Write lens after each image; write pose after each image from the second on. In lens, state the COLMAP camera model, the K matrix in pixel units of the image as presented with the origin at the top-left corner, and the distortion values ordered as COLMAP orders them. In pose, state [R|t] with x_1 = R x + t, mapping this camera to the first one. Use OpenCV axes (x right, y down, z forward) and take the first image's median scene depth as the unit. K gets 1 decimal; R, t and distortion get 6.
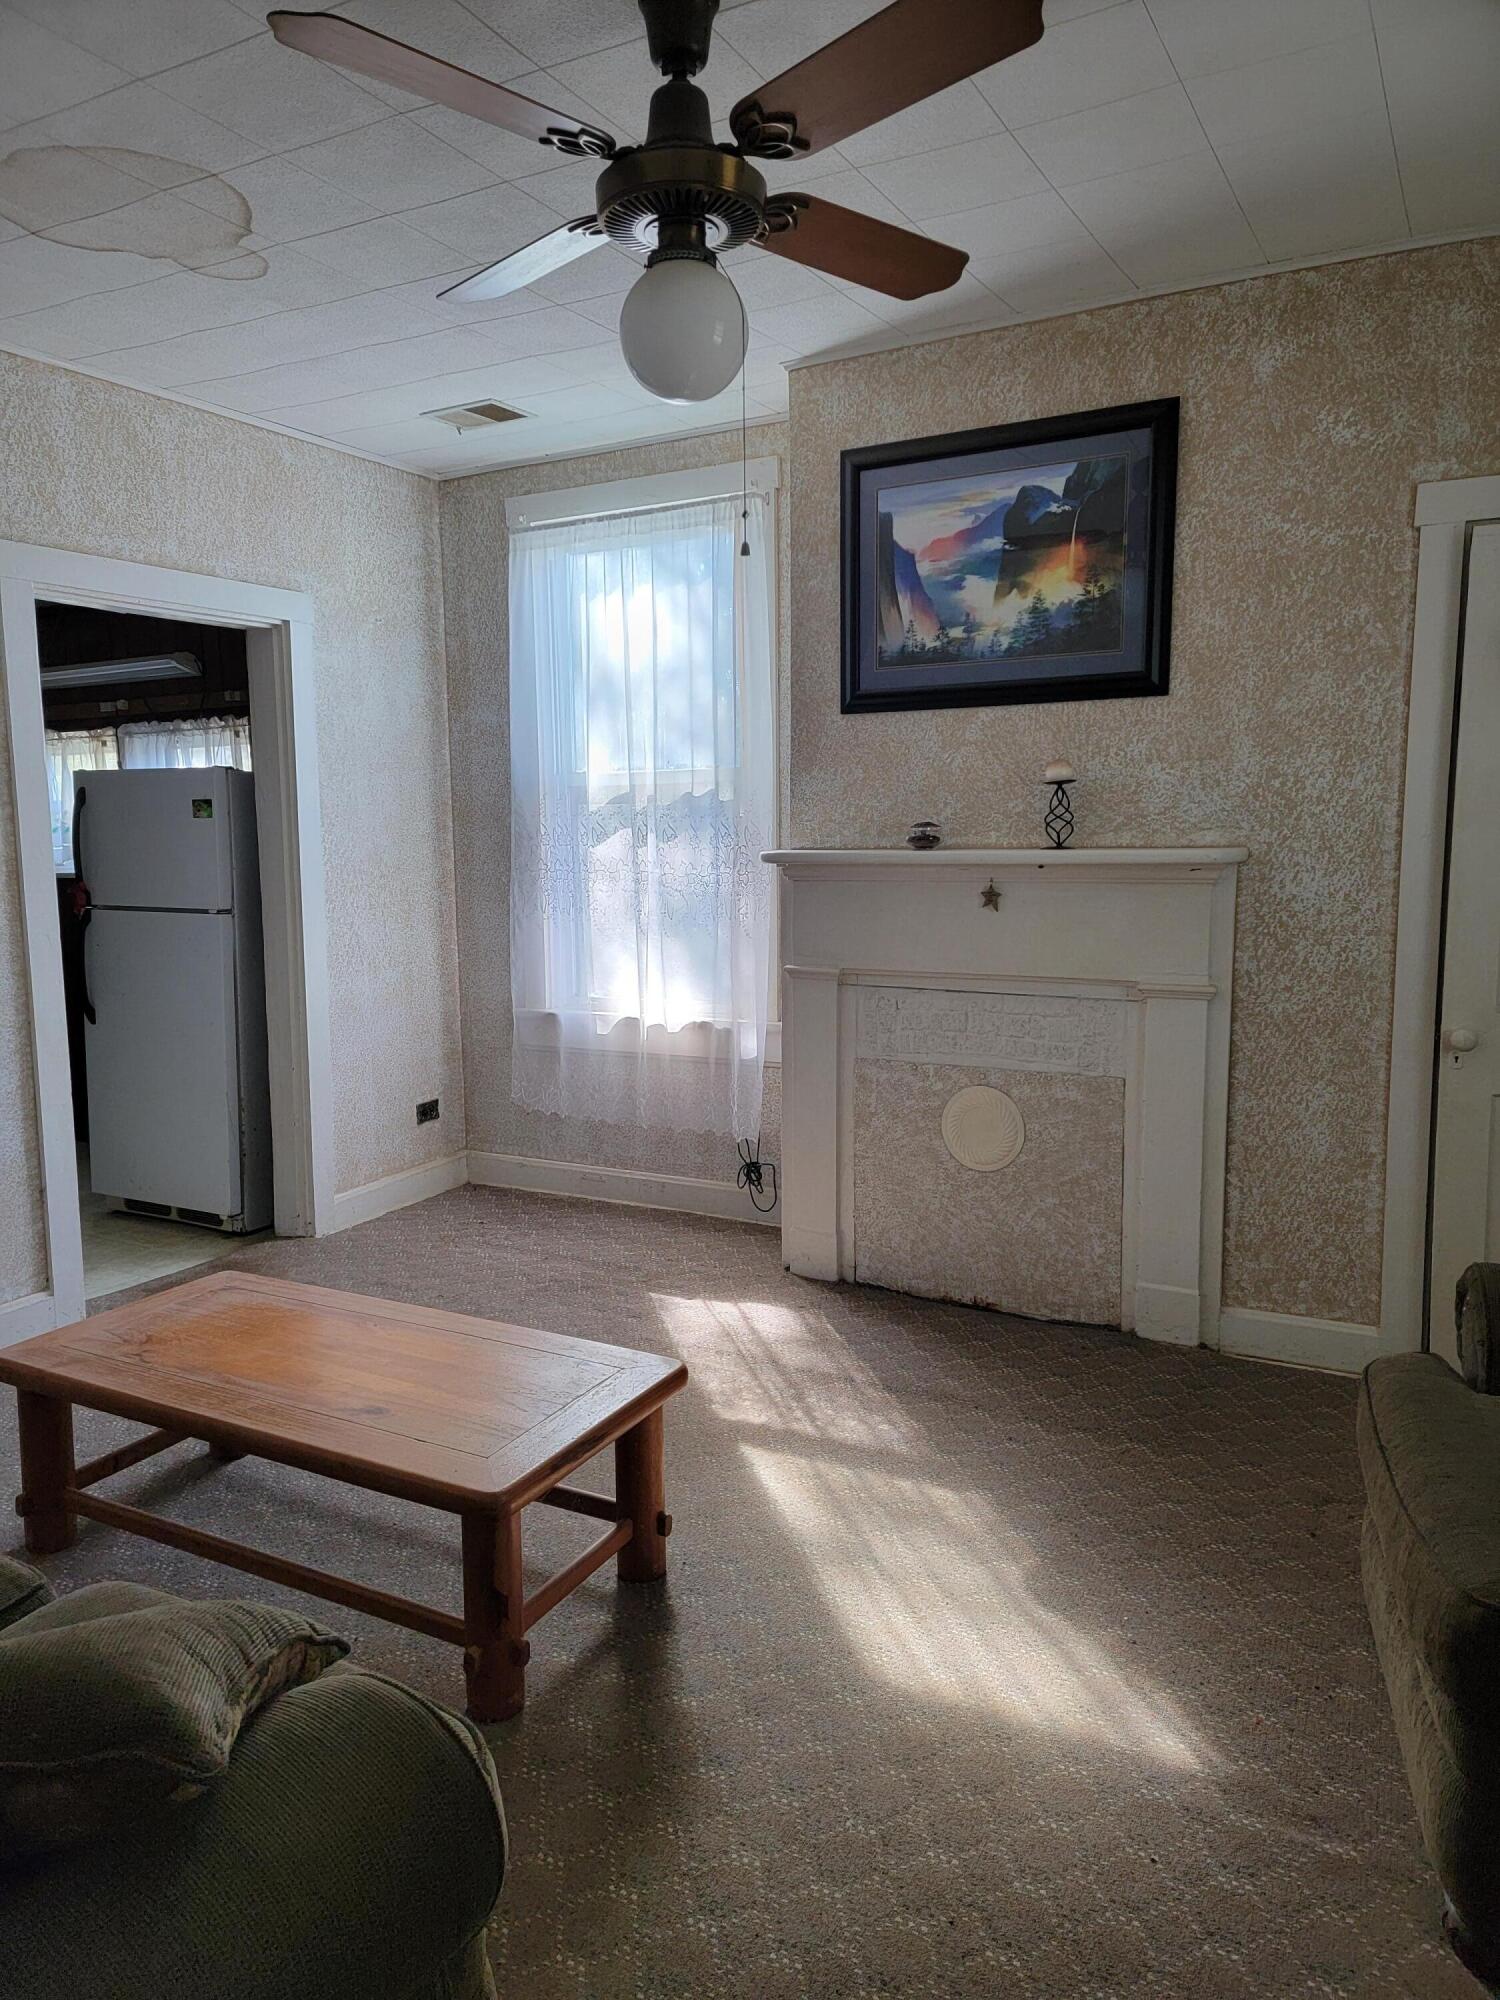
lens RADIAL K [[1401.2, 0, 747.3], [0, 1401.2, 996.1], [0, 0, 1]] dist [0.067515, -0.006926]
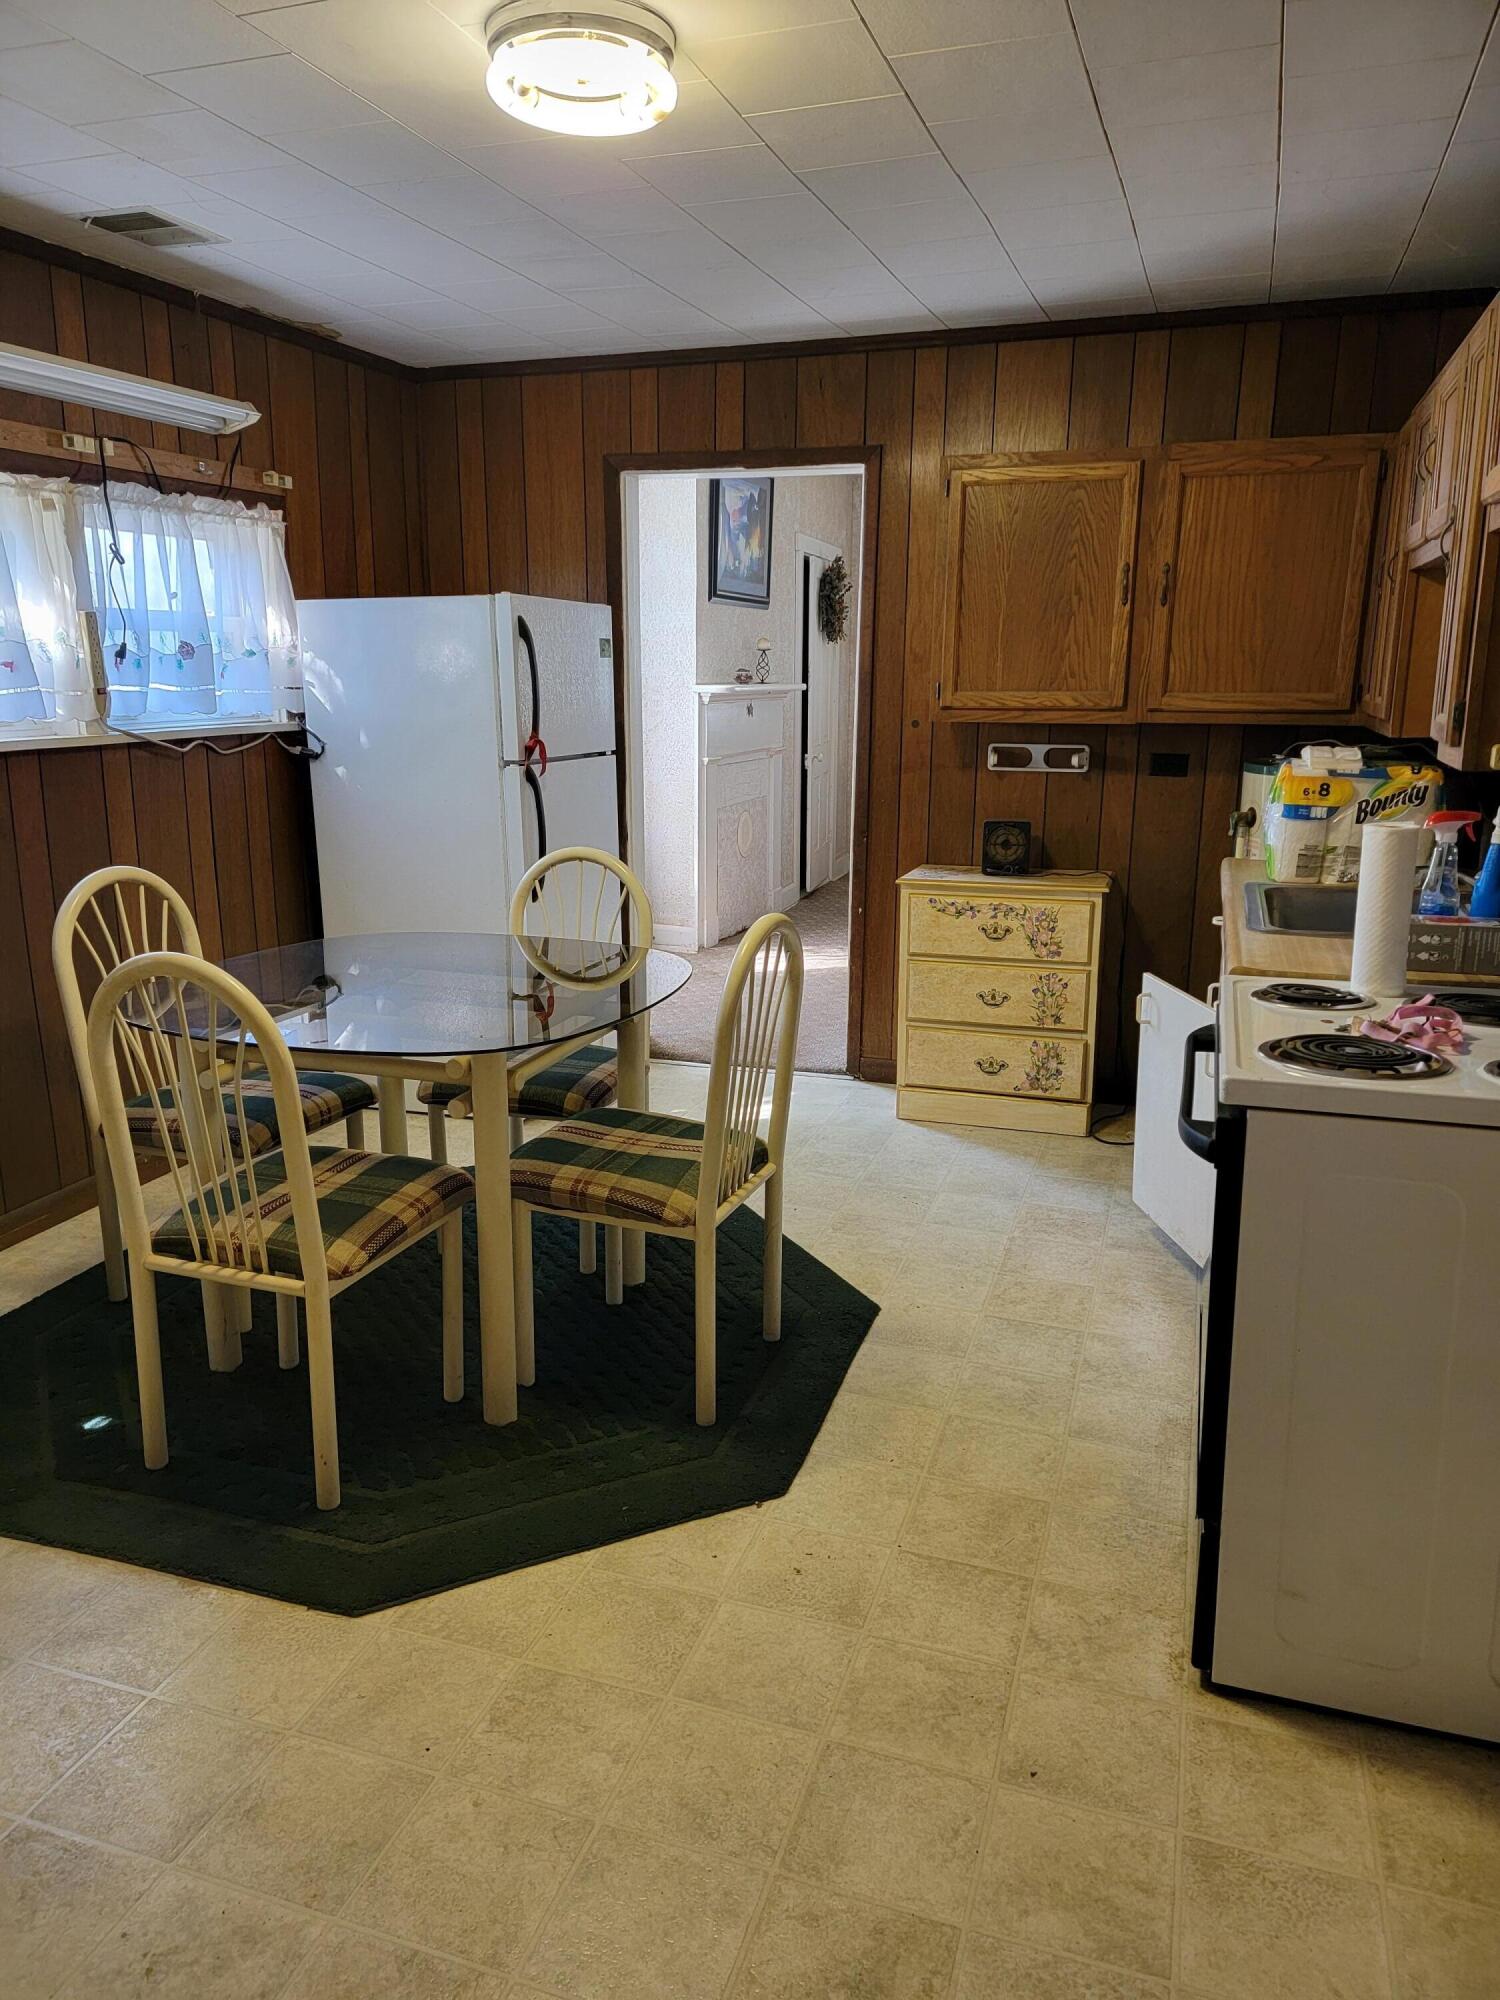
lens RADIAL K [[1401.2, 0, 749.5], [0, 1401.2, 995.9], [0, 0, 1]] dist [0.067515, -0.006926]
pose [[-0.168059, -0.209030, 0.963360, -1.152033], [0.119011, 0.965809, 0.230323, -0.087864], [-0.978567, 0.153358, -0.137436, 0.867400]]
